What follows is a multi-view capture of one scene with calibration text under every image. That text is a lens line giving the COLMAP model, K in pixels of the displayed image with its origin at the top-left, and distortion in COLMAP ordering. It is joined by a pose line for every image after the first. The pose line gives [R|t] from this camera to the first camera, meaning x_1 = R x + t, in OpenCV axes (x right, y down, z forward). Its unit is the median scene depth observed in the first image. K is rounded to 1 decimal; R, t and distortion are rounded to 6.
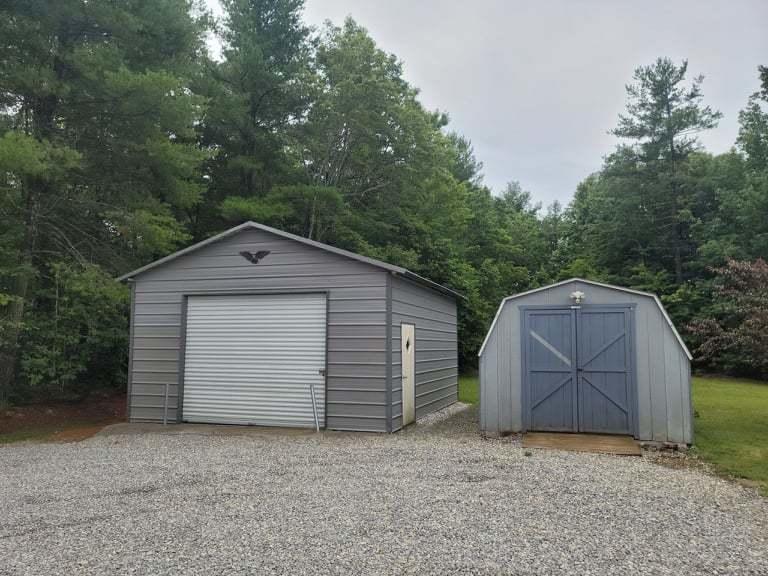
lens RADIAL K [[569.7, 0, 385.1], [0, 569.7, 293.0], [0, 0, 1]] dist [0.042722, -0.008616]
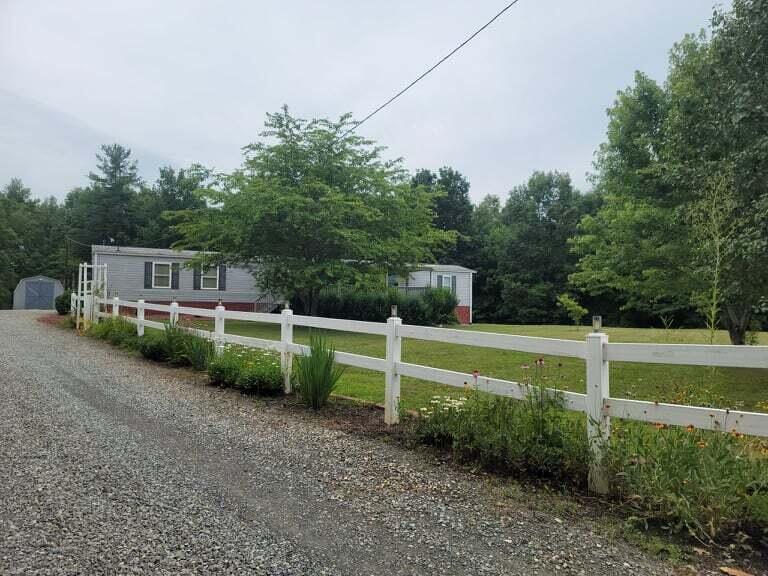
lens RADIAL K [[569.7, 0, 385.1], [0, 569.7, 293.0], [0, 0, 1]] dist [0.042722, -0.008616]
pose [[0.691986, 0.027846, 0.721374, -0.229285], [-0.067676, 0.997358, 0.026420, -0.041926], [-0.718732, -0.067102, 0.692042, -0.881051]]
